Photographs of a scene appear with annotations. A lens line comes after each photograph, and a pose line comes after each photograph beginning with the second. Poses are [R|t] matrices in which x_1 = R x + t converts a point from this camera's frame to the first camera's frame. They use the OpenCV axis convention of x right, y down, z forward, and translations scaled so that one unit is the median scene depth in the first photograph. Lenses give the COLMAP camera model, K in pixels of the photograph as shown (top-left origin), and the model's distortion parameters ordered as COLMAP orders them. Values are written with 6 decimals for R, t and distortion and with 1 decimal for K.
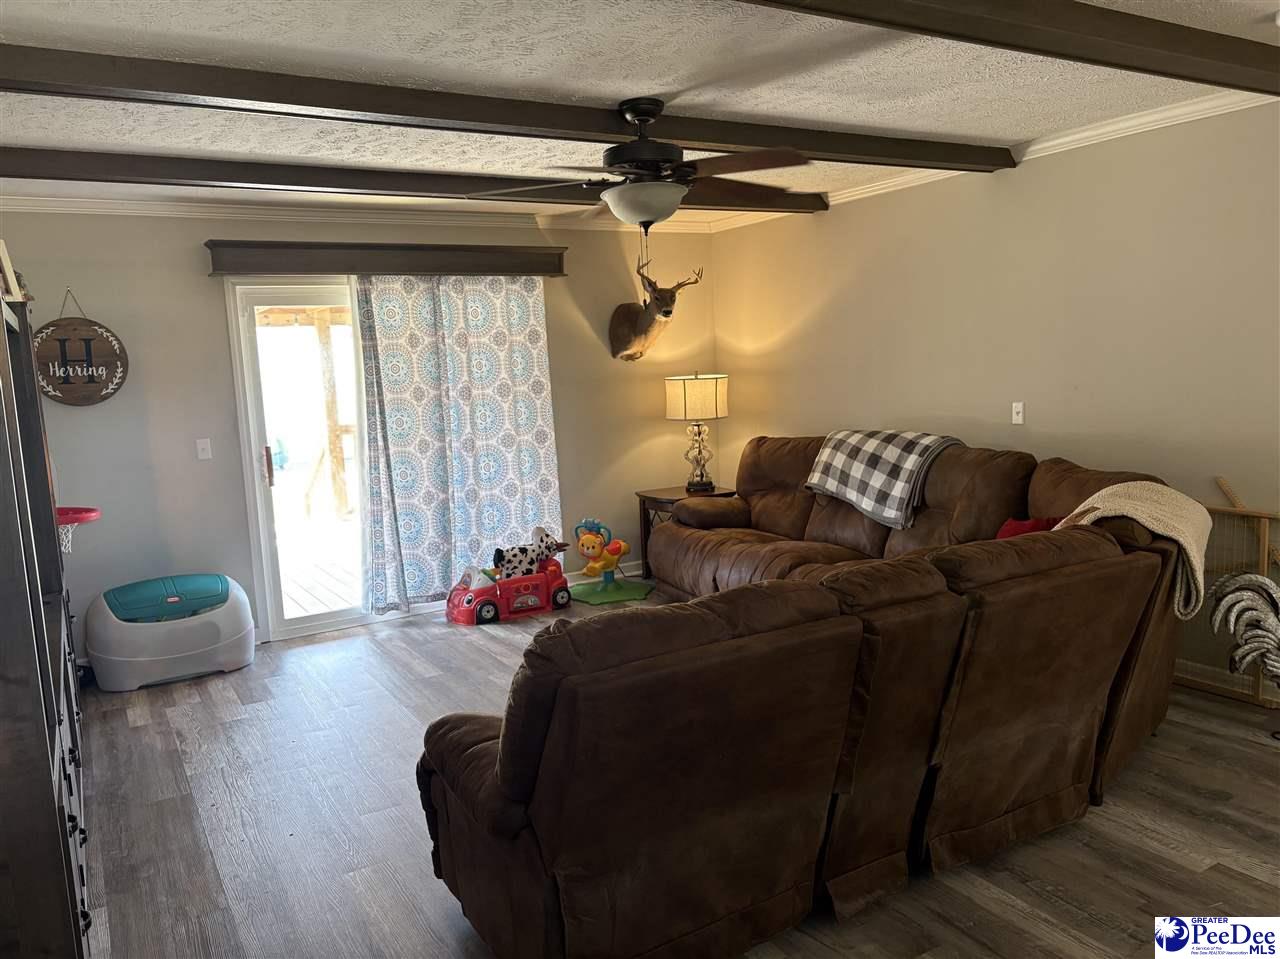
lens RADIAL K [[952.7, 0, 643.0], [0, 952.7, 484.9], [0, 0, 1]] dist [0.069179, -0.077553]
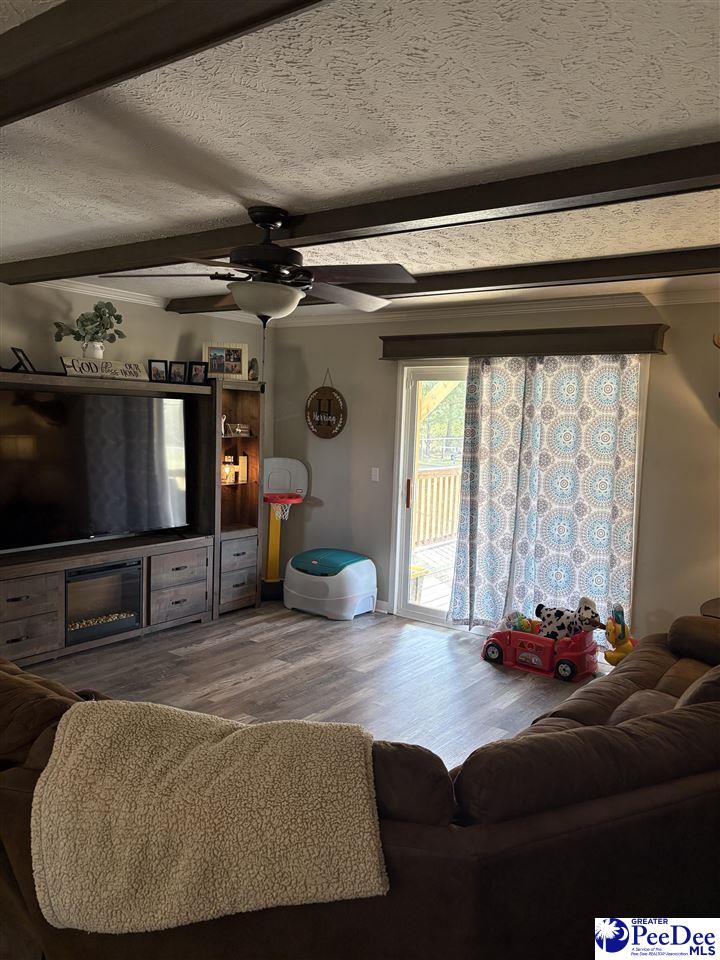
lens RADIAL K [[714.6, 0, 365.6], [0, 714.6, 477.9], [0, 0, 1]] dist [0.069179, -0.077553]
pose [[0.392660, 0.143266, -0.908457, 0.540175], [-0.175271, 0.981345, 0.079004, -0.114464], [0.902828, 0.128205, 0.410445, 0.509867]]
